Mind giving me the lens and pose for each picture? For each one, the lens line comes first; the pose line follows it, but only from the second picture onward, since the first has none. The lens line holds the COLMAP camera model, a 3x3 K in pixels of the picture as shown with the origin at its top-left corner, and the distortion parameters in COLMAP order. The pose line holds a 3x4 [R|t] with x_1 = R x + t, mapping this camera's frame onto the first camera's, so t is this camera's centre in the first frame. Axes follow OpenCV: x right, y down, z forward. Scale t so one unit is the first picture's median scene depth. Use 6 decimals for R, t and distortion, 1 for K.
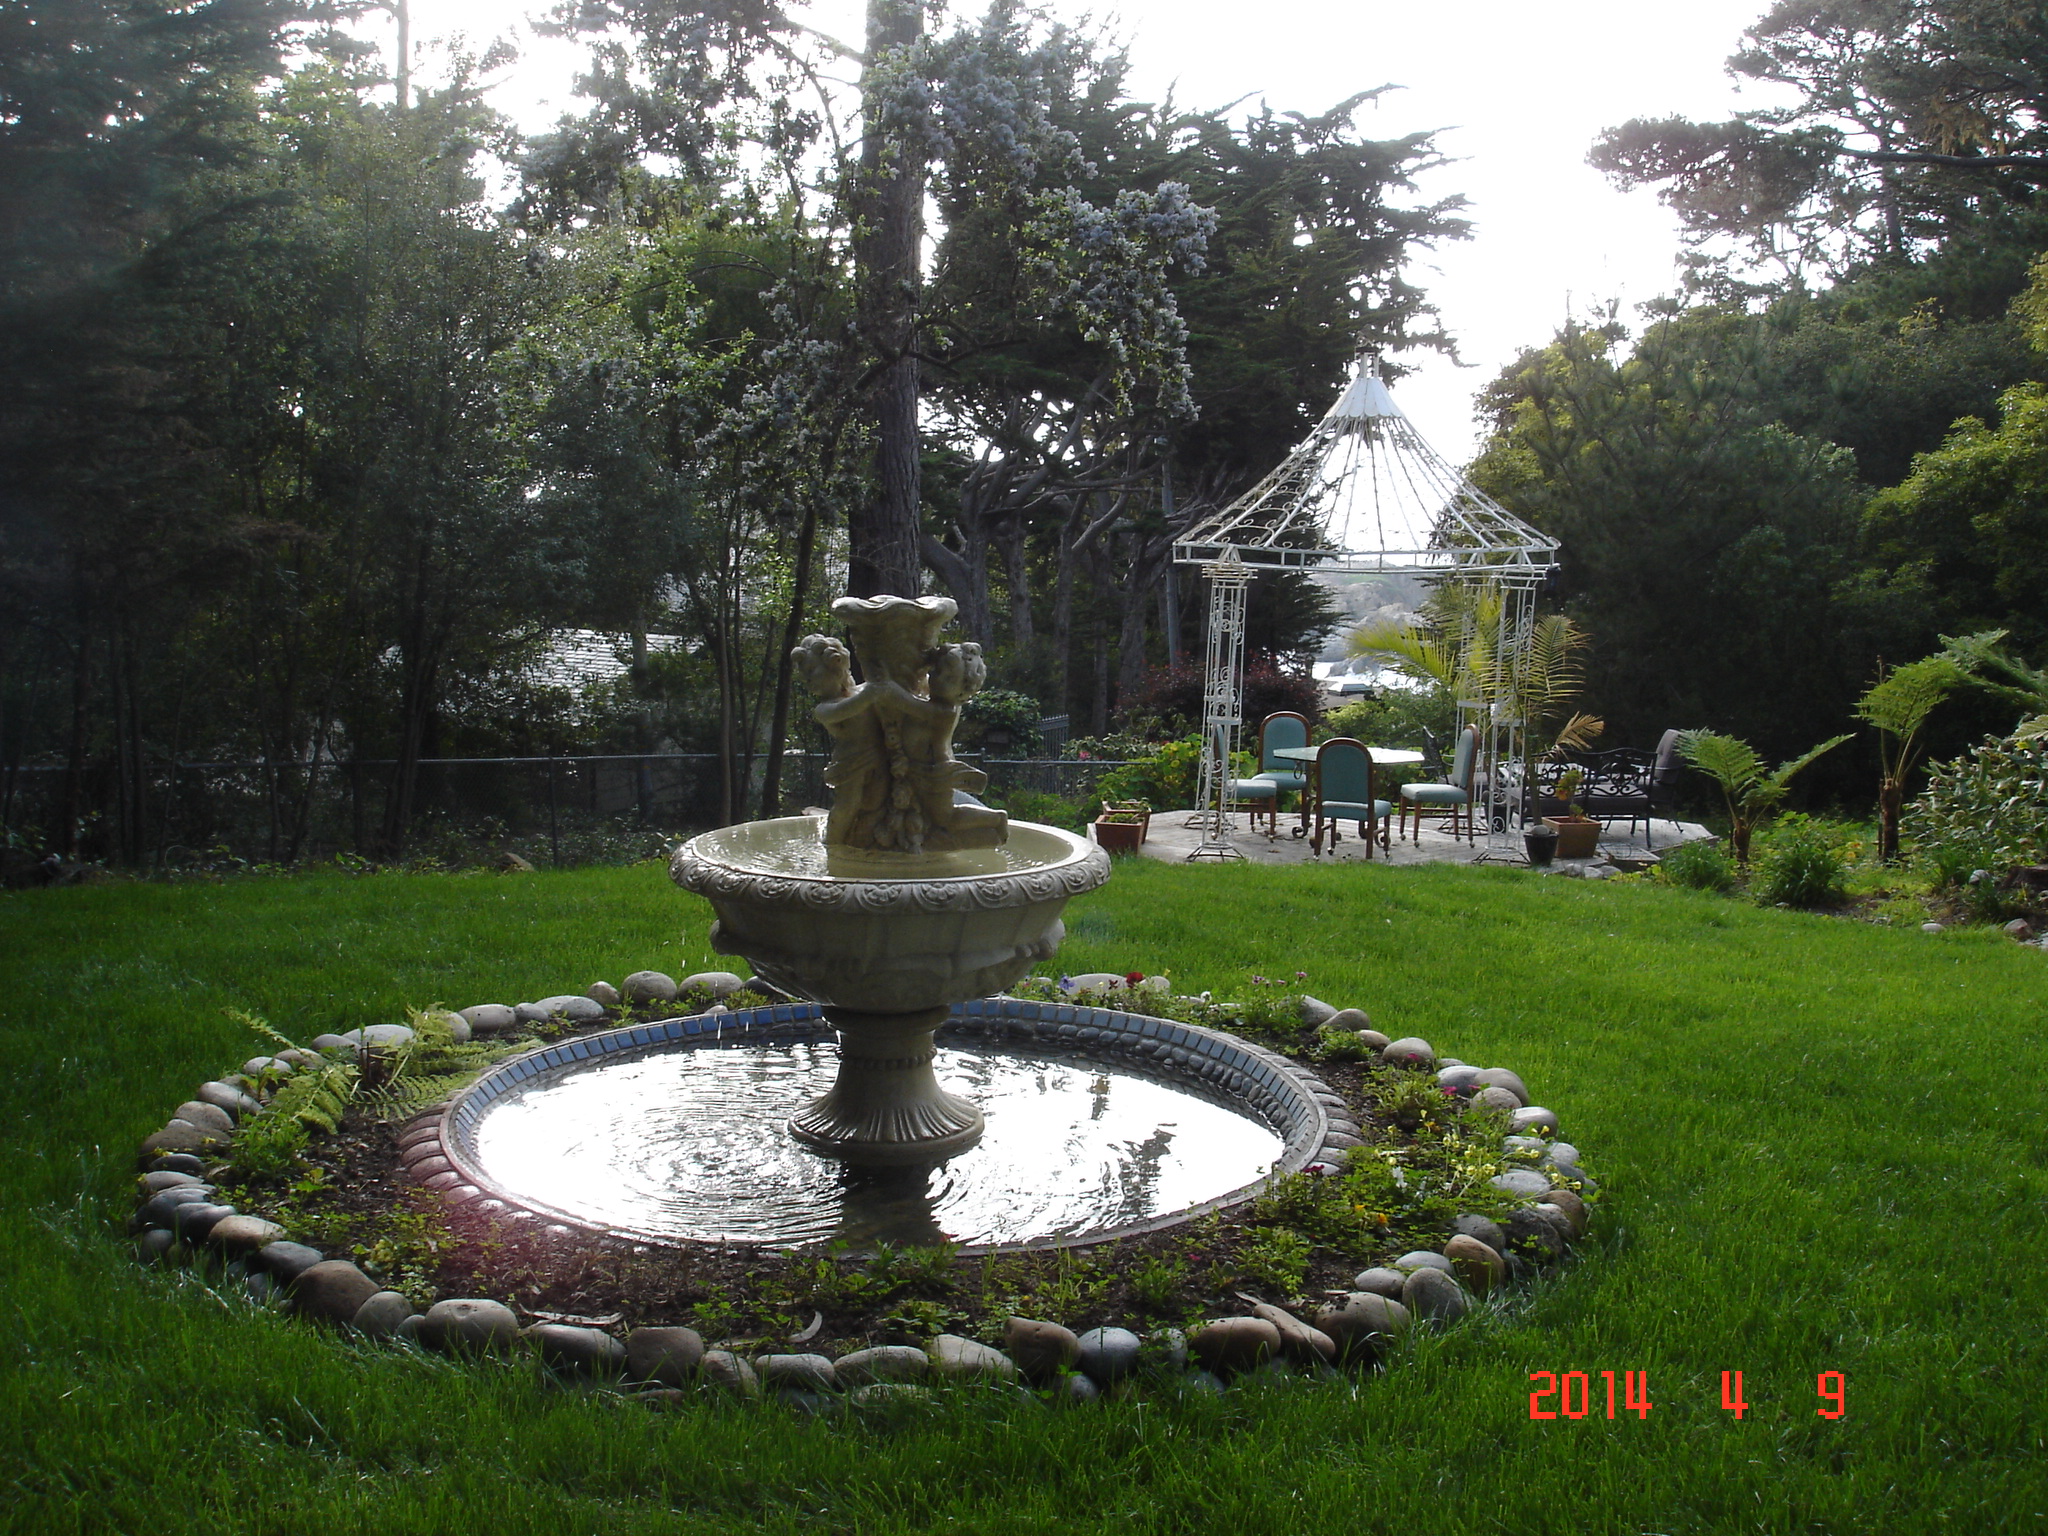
lens RADIAL K [[2250.9, 0, 1020.4], [0, 2250.9, 770.0], [0, 0, 1]] dist [0.005298, 0.000000]
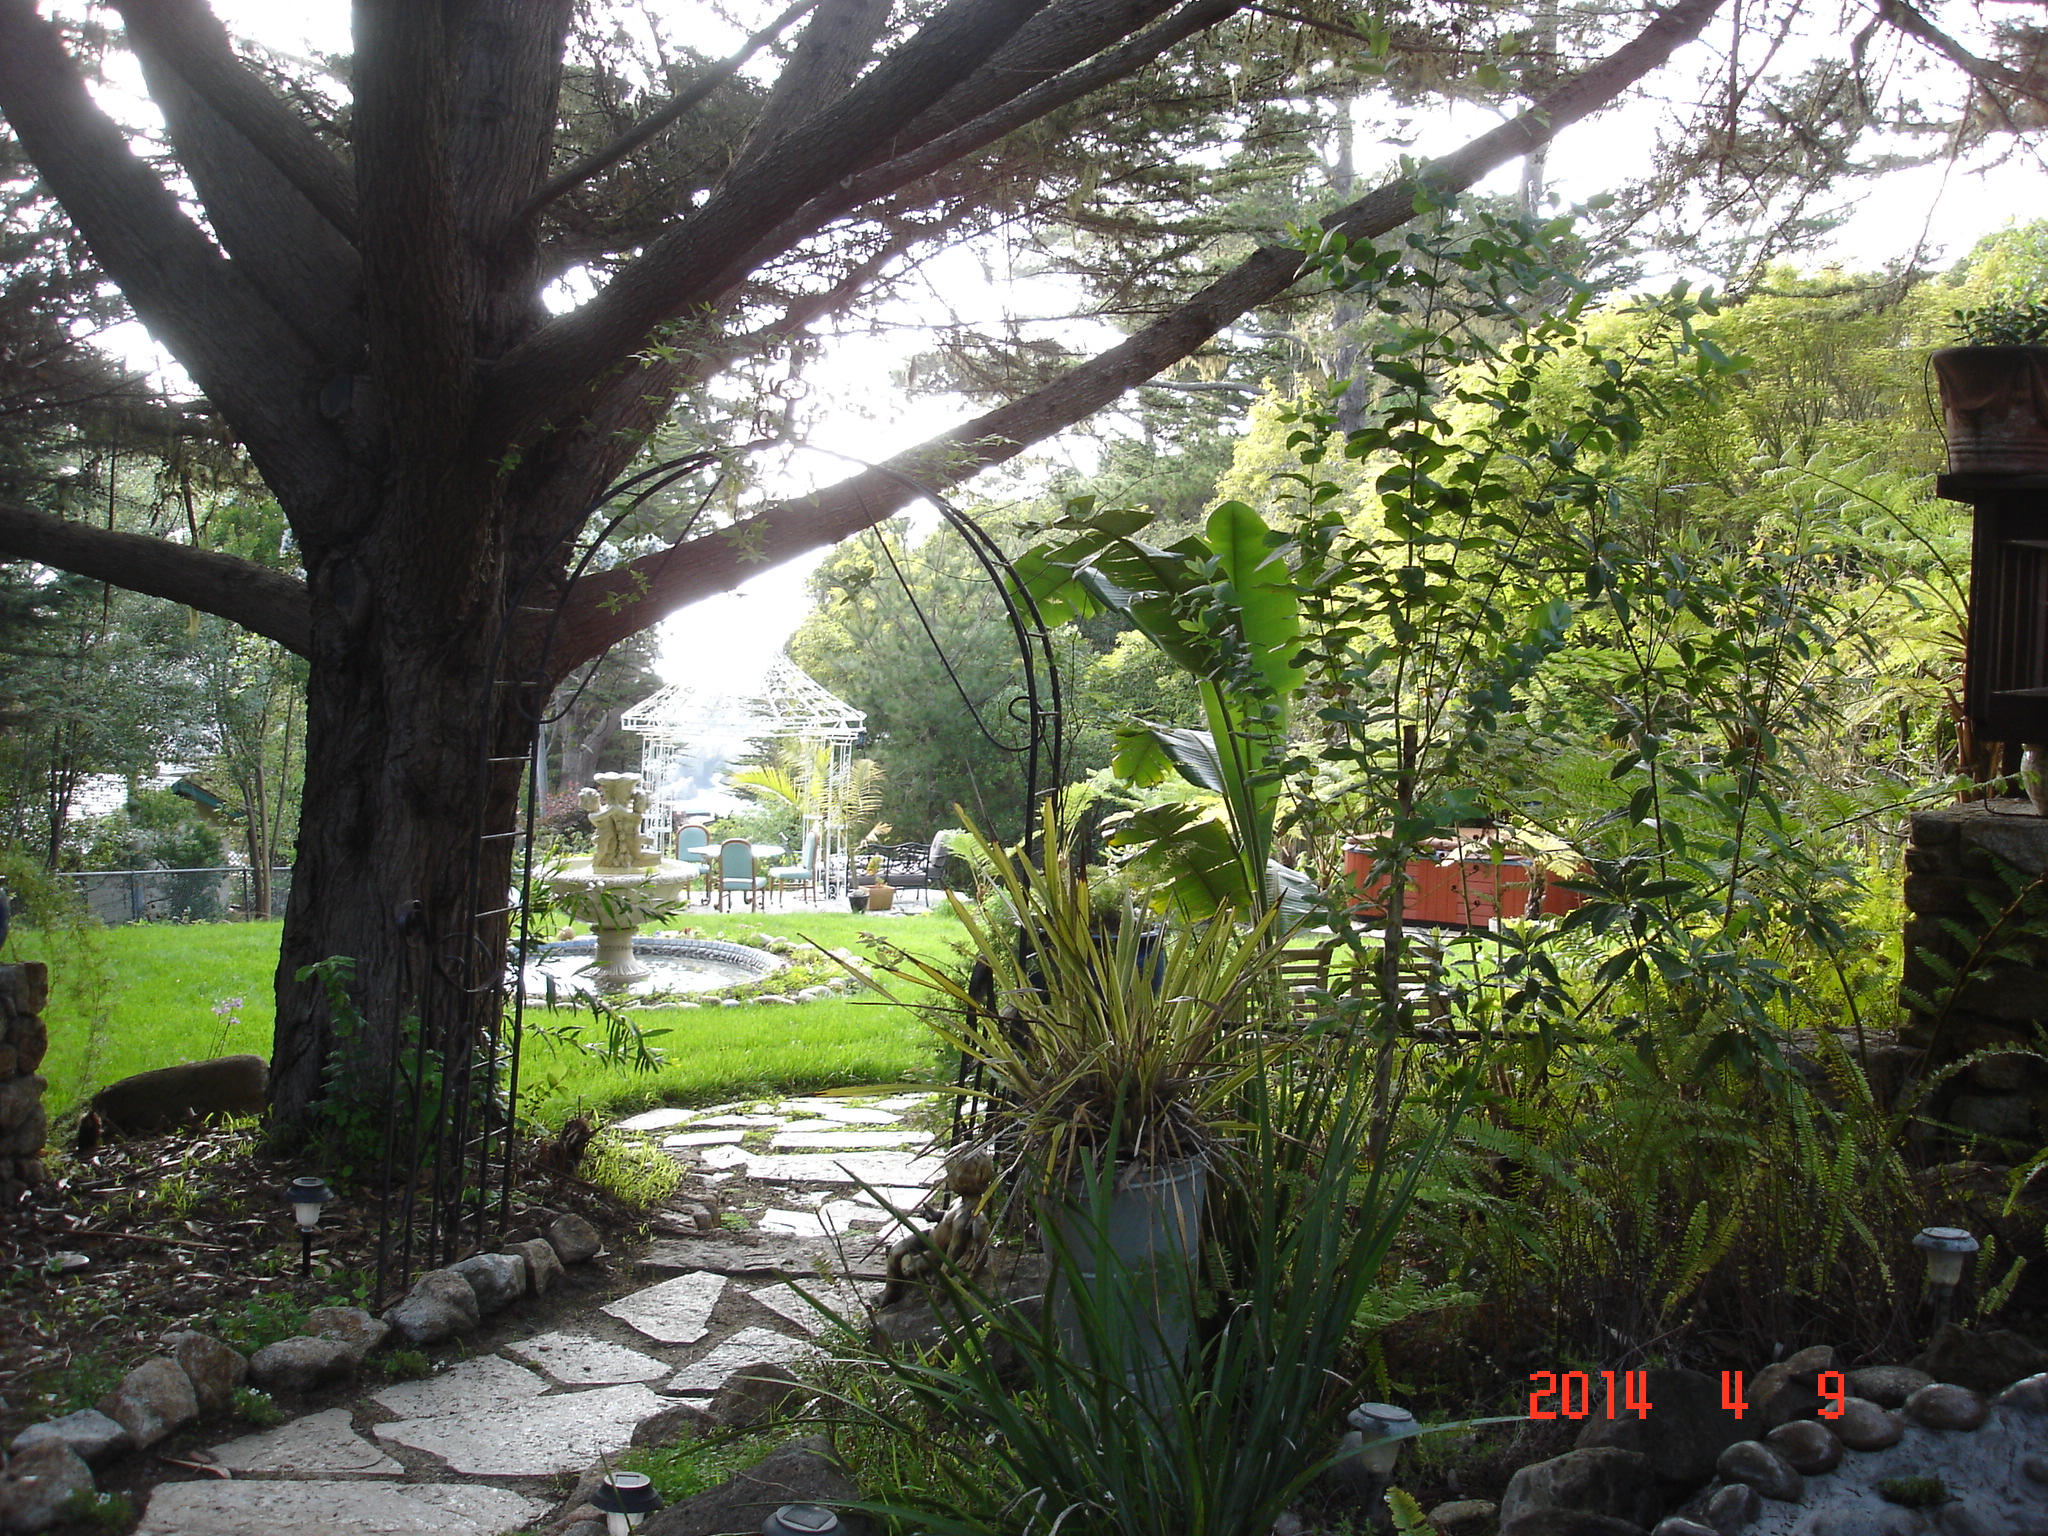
lens RADIAL K [[2250.9, 0, 1022.8], [0, 2250.9, 769.3], [0, 0, 1]] dist [0.005298, 0.000000]
pose [[0.955466, -0.012445, 0.294839, -0.115377], [0.028878, 0.998258, -0.051448, 0.021354], [-0.293685, 0.057671, 0.954161, -0.511531]]
